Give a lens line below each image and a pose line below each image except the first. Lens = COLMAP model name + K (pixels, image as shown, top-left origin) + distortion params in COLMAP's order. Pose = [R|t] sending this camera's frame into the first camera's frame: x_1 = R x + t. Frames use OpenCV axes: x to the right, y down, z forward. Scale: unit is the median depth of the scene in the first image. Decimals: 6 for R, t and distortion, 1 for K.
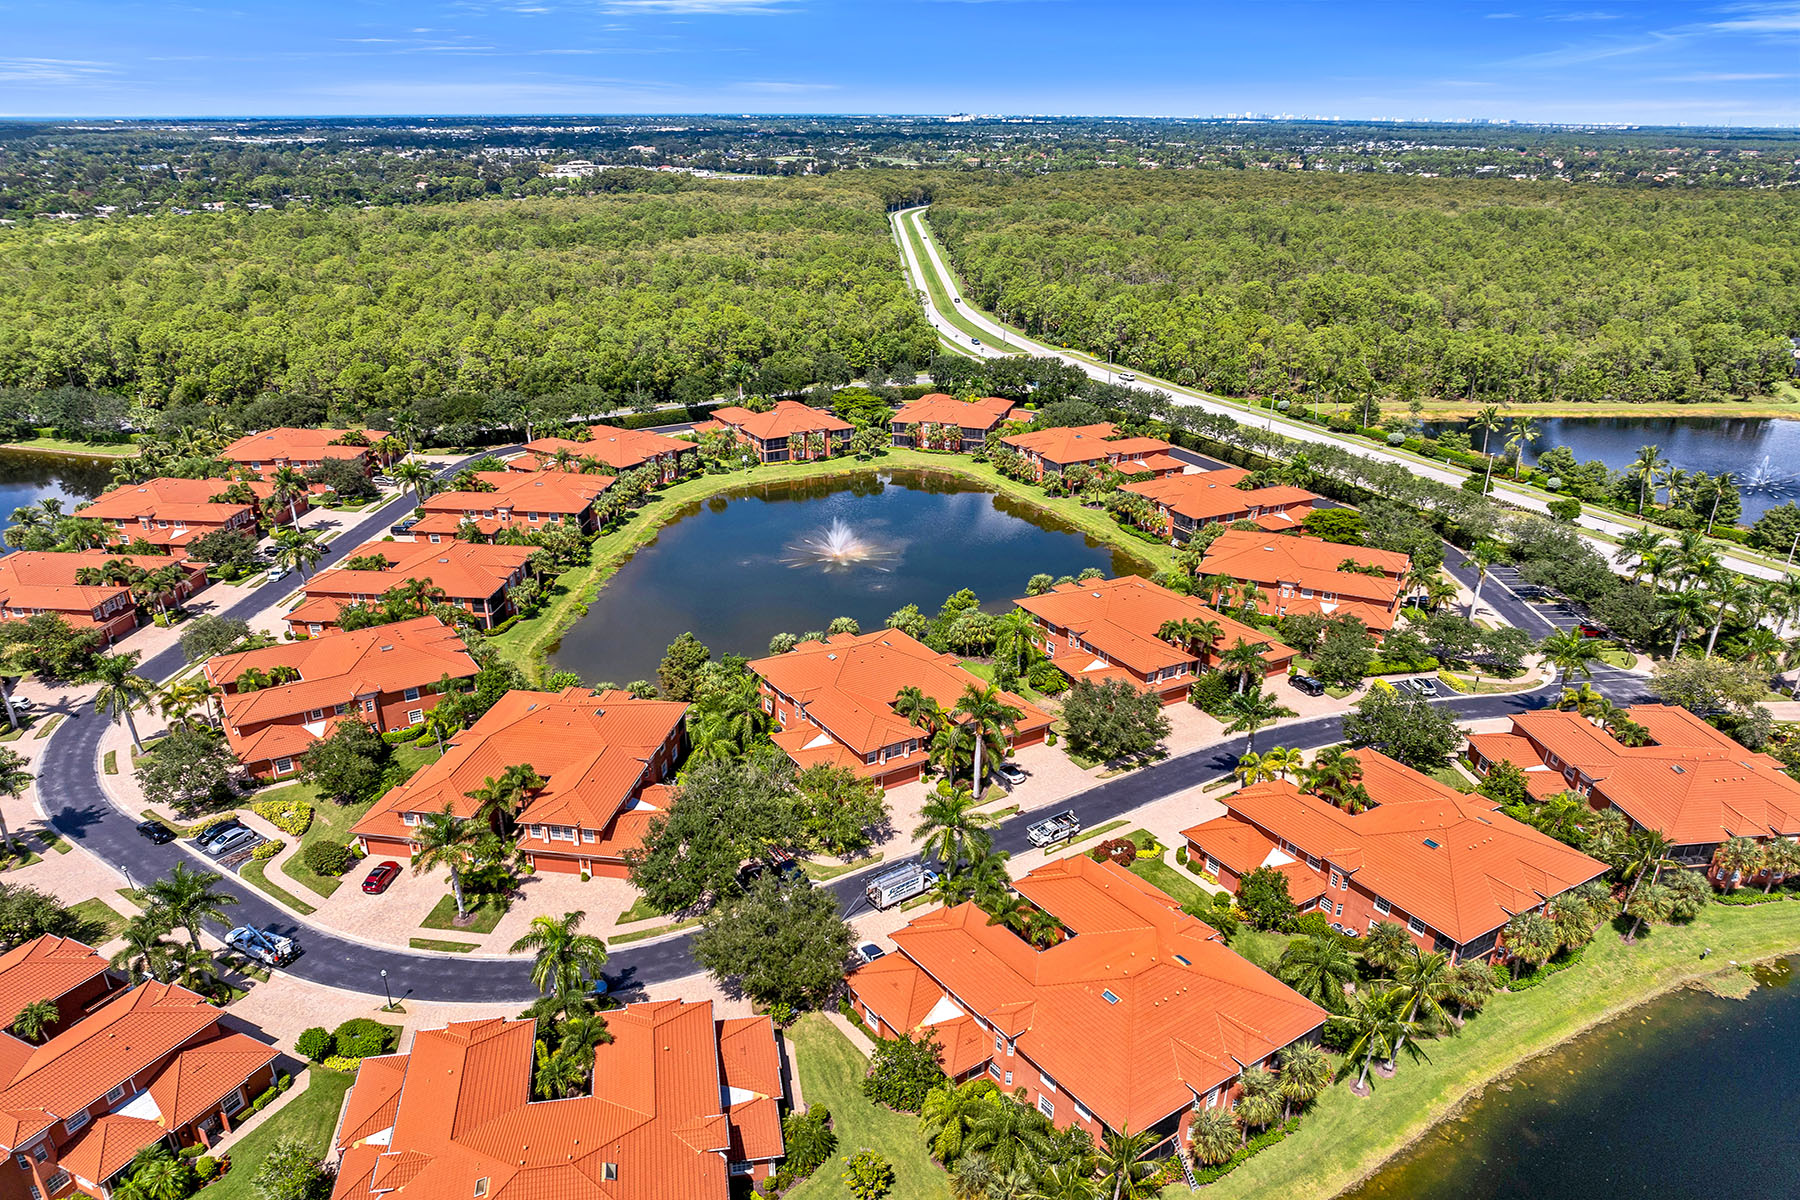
lens RADIAL K [[1242.0, 0, 900.0], [0, 1242.0, 600.0], [0, 0, 1]] dist [-0.025512, 0.002427]
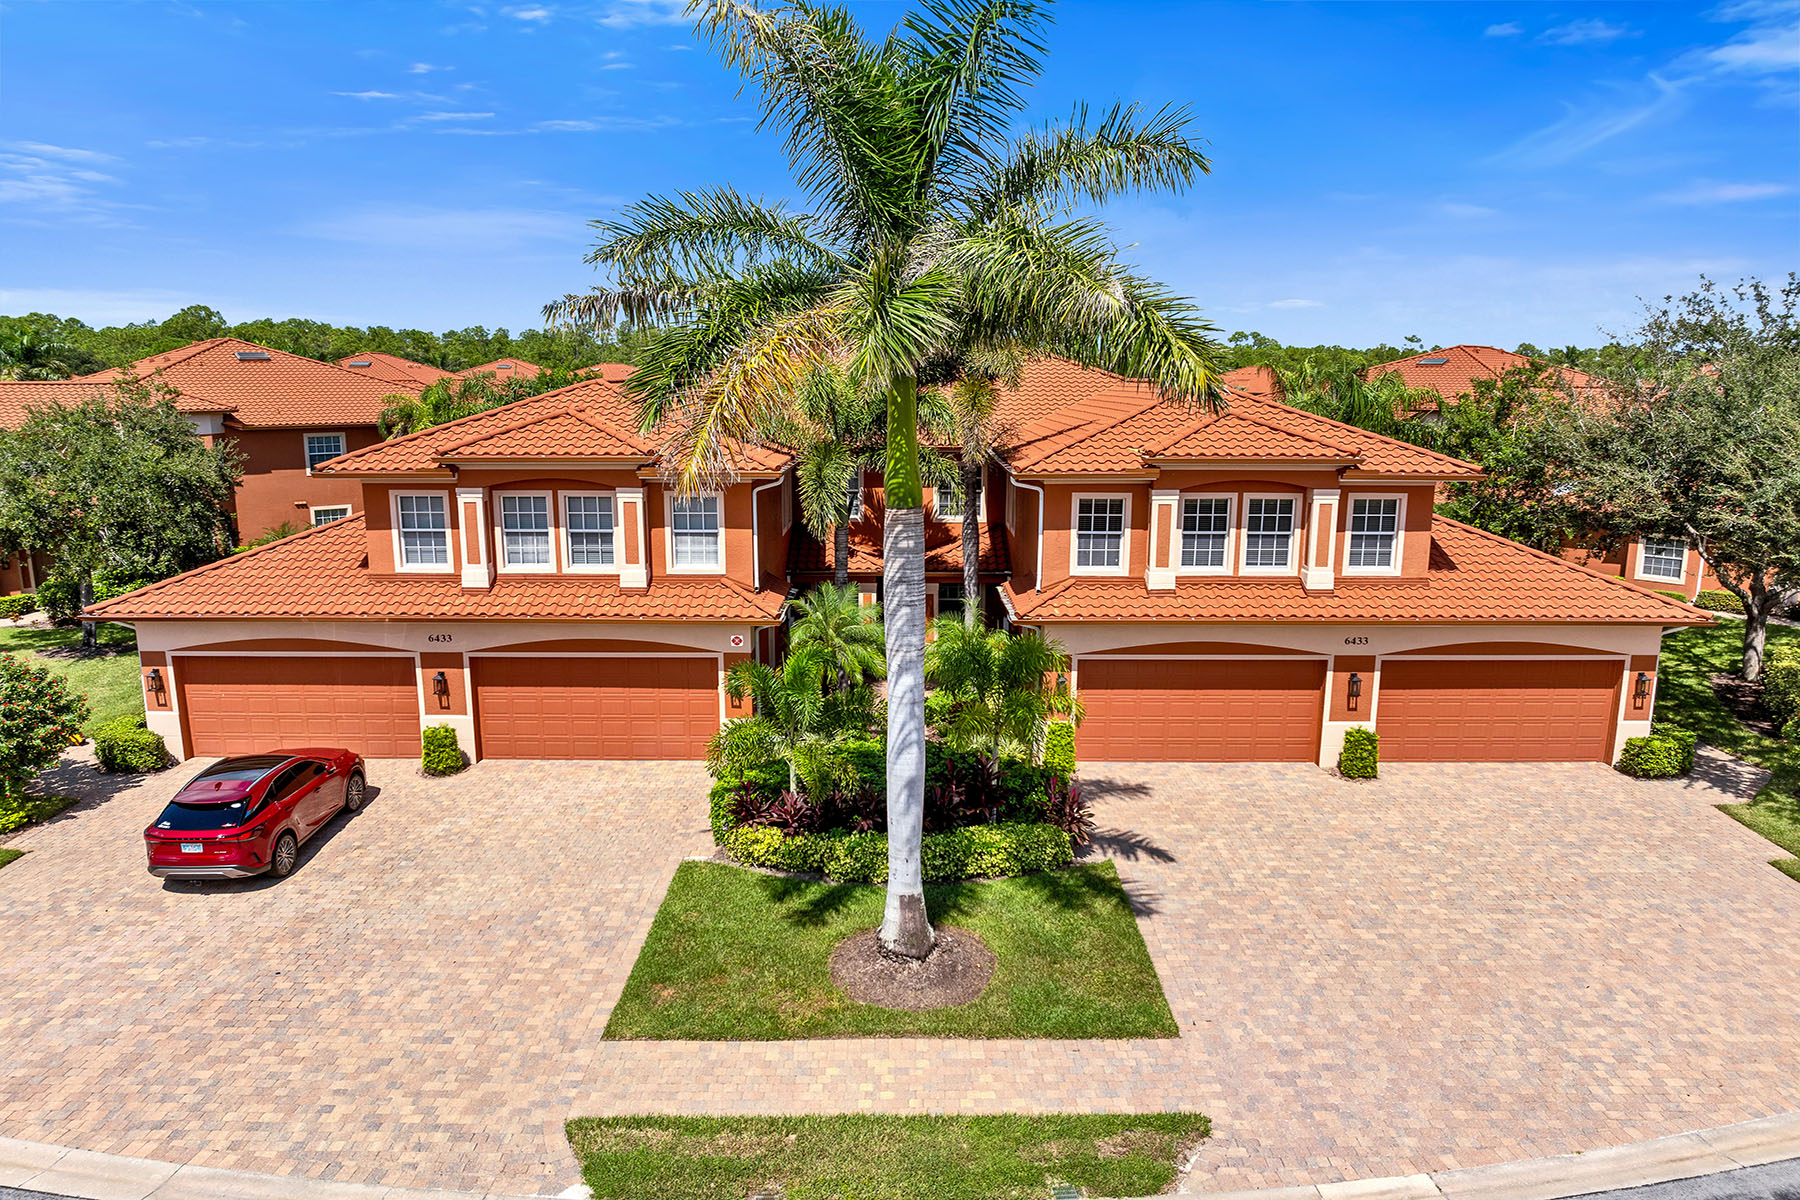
lens RADIAL K [[1242.6, 0, 902.4], [0, 1242.6, 551.7], [0, 0, 1]] dist [-0.030390, 0.000966]
pose [[0.989165, -0.026317, 0.144431, -0.314062], [0.057643, 0.974417, -0.217228, 0.204419], [-0.135019, 0.223200, 0.965376, 0.717998]]
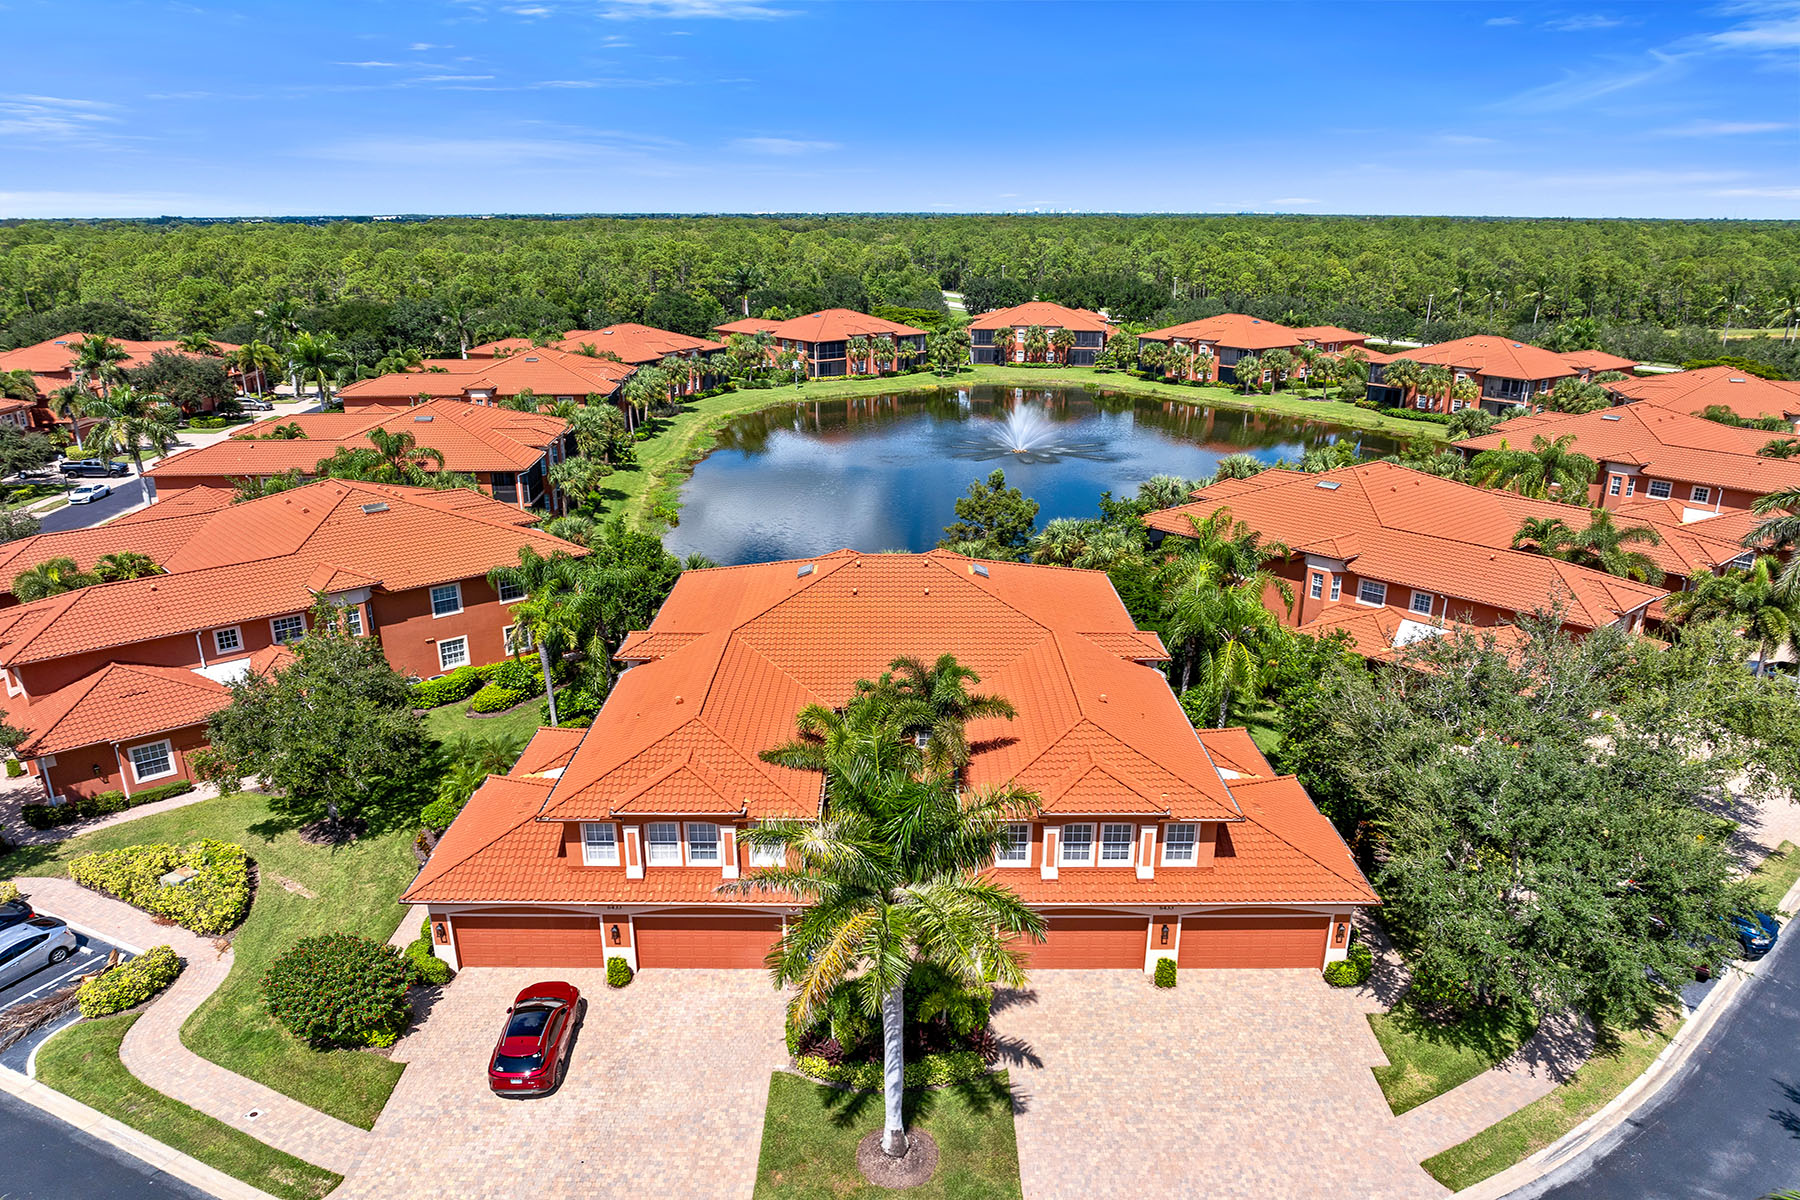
lens RADIAL K [[1242.0, 0, 900.0], [0, 1242.0, 600.0], [0, 0, 1]] dist [-0.025512, 0.002427]
pose [[0.988854, -0.050866, 0.139930, -0.324650], [0.060433, 0.996054, -0.064988, 0.124957], [-0.136072, 0.072720, 0.988026, 0.595921]]
